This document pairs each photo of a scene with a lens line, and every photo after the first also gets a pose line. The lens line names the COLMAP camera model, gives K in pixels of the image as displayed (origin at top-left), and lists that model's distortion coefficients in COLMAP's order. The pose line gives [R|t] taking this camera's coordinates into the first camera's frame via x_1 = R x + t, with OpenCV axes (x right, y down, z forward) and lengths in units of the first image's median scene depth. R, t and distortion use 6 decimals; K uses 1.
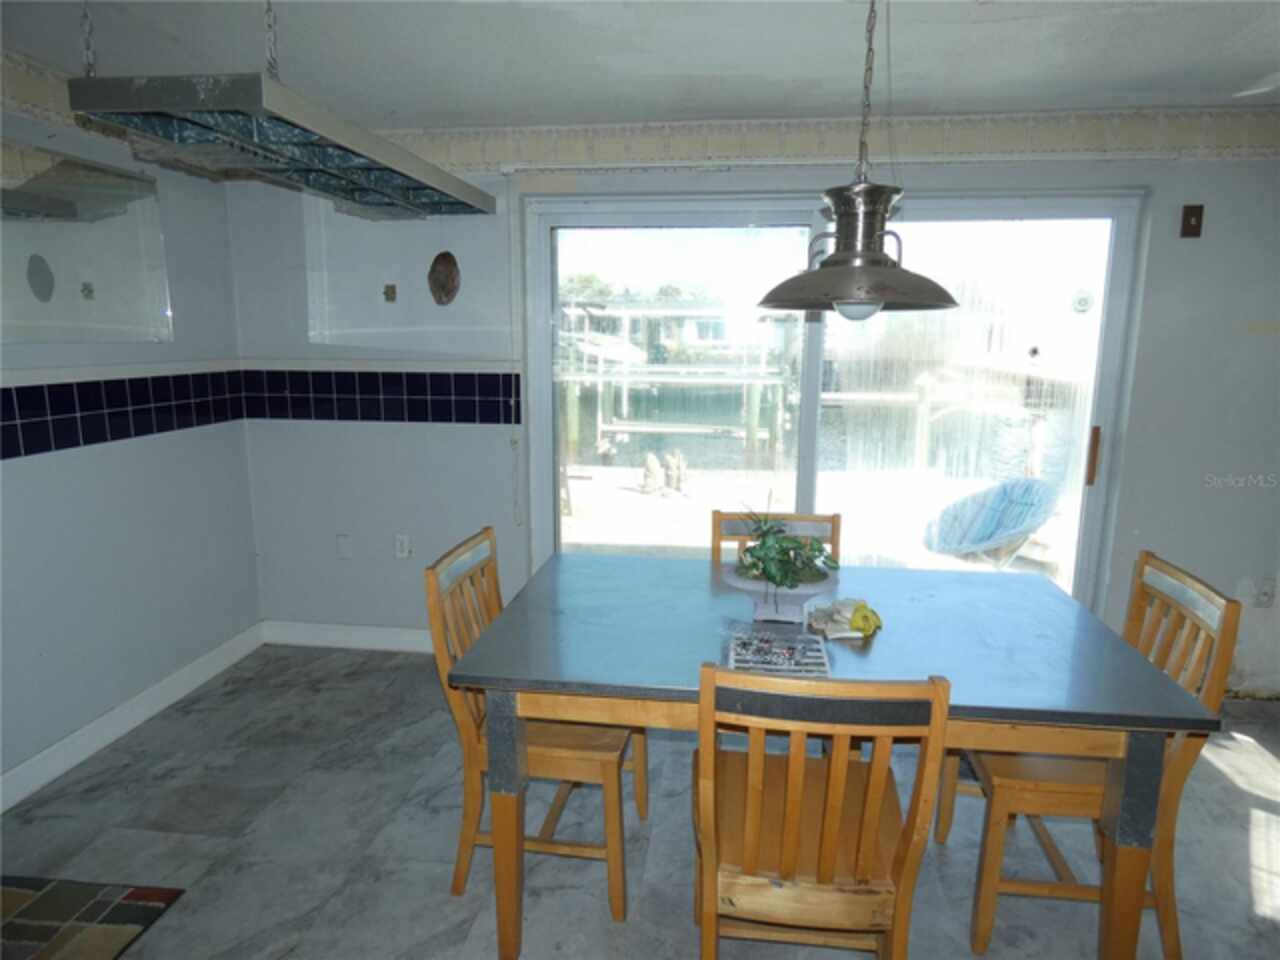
lens RADIAL K [[772.0, 0, 638.3], [0, 772.0, 473.6], [0, 0, 1]] dist [-0.005162, -0.001919]
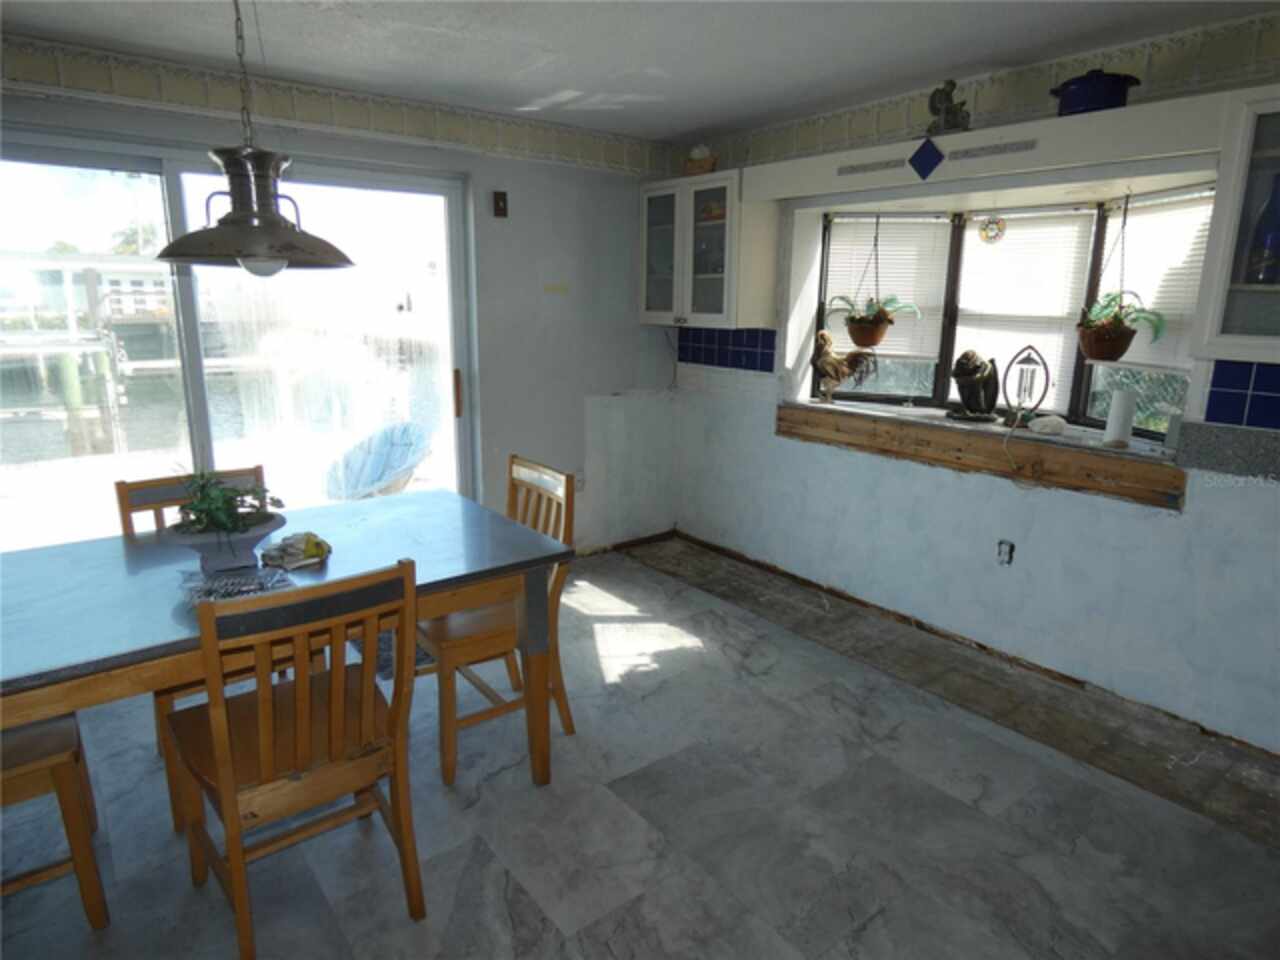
lens RADIAL K [[772.0, 0, 642.9], [0, 772.0, 476.8], [0, 0, 1]] dist [-0.005162, -0.001919]
pose [[0.698814, -0.157394, 0.697772, -0.127013], [0.119100, 0.987477, 0.103465, 0.025656], [-0.705318, 0.010802, 0.708808, -0.118219]]
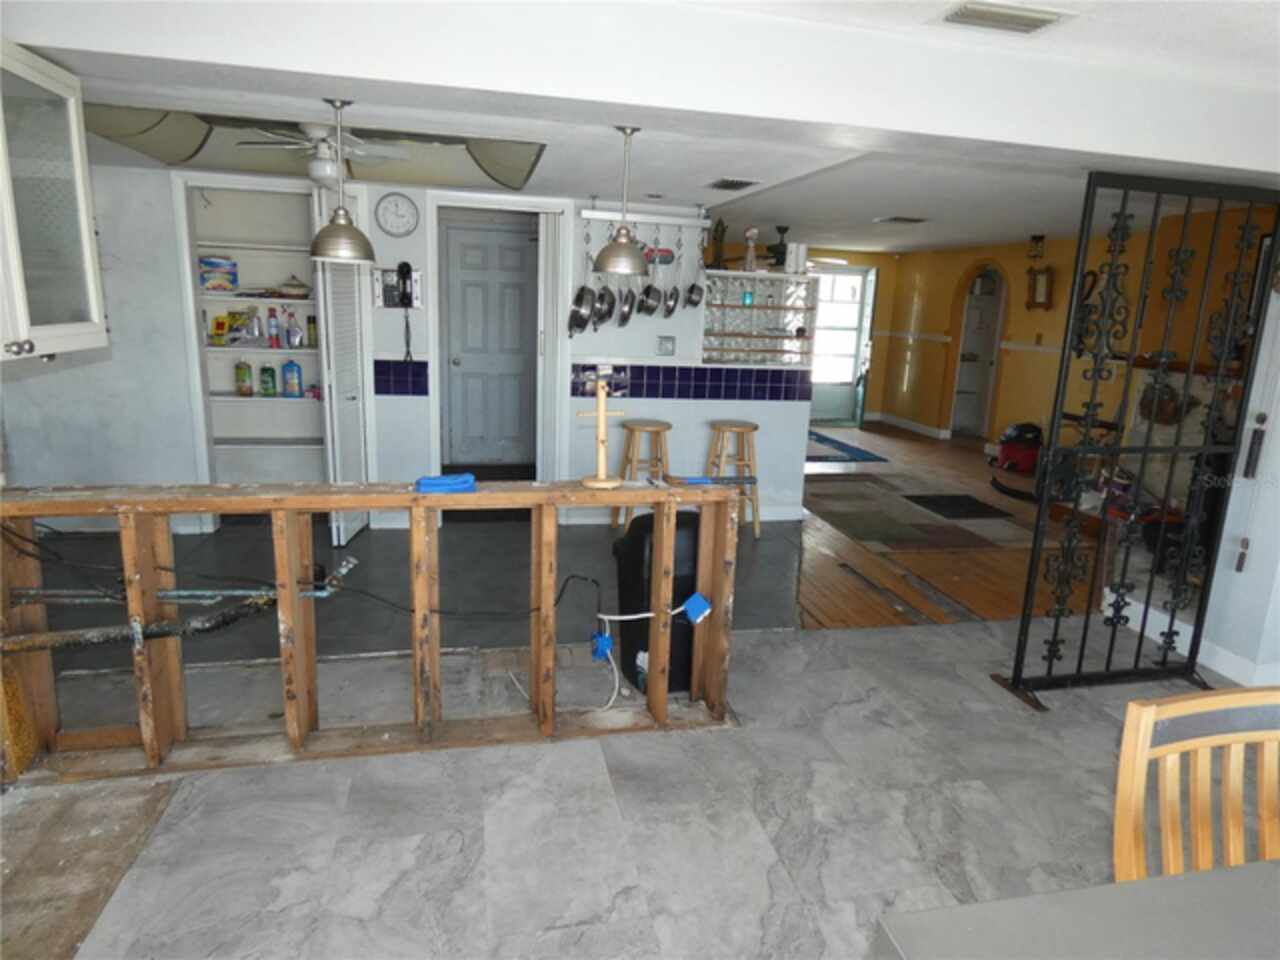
lens RADIAL K [[772.0, 0, 641.1], [0, 772.0, 483.5], [0, 0, 1]] dist [-0.005162, -0.001919]
pose [[-0.939370, 0.037911, -0.340804, 0.818796], [-0.102766, 0.917063, 0.385272, -0.183832], [0.327145, 0.396936, -0.857565, 0.945713]]
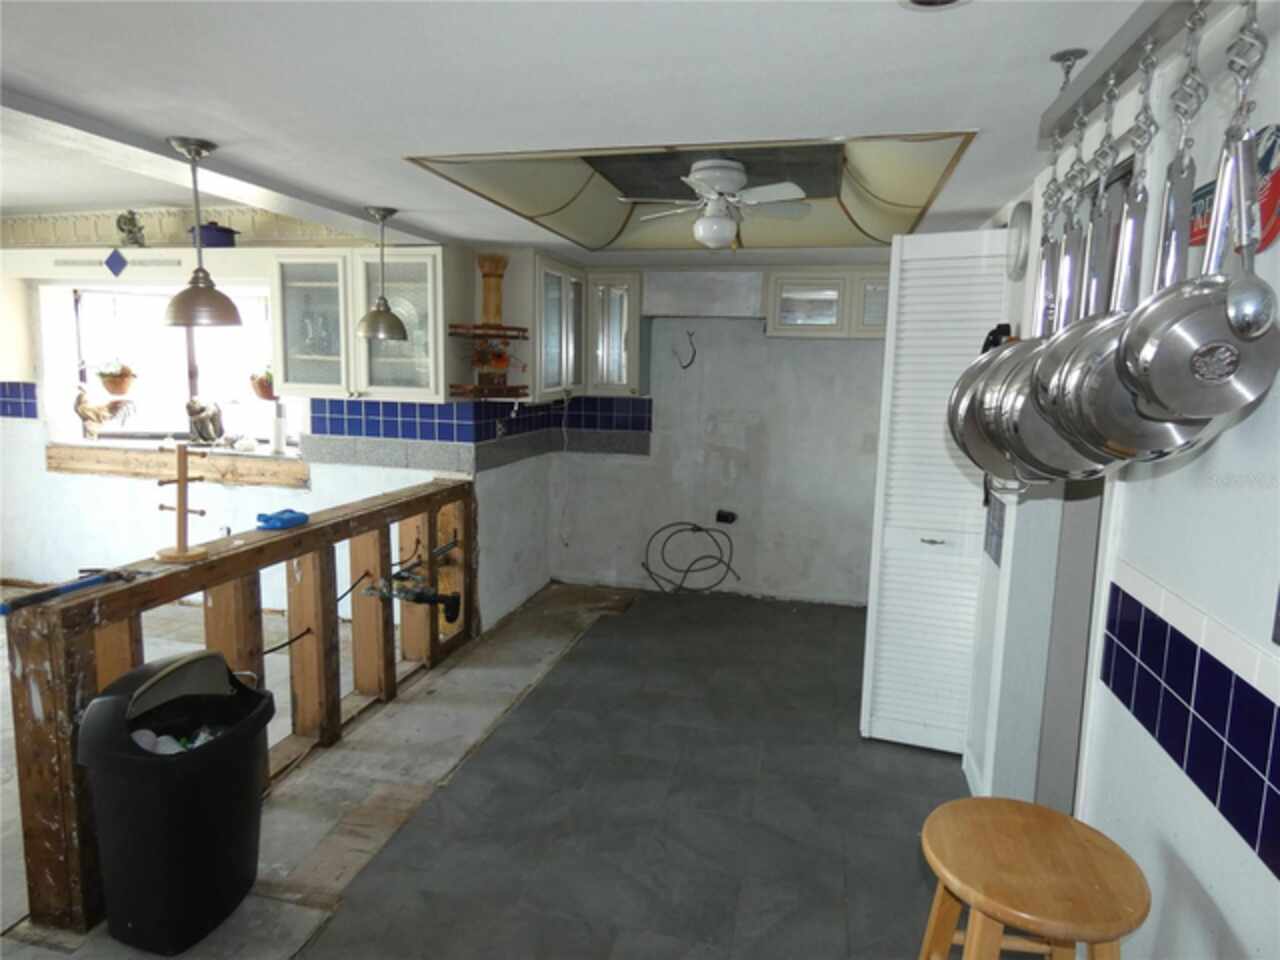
lens RADIAL K [[772.0, 0, 652.5], [0, 772.0, 470.7], [0, 0, 1]] dist [-0.005162, -0.001919]
pose [[0.093069, -0.138672, 0.985955, -0.602291], [0.150587, 0.980823, 0.123736, 0.150473], [-0.984206, 0.136956, 0.112166, -1.004819]]
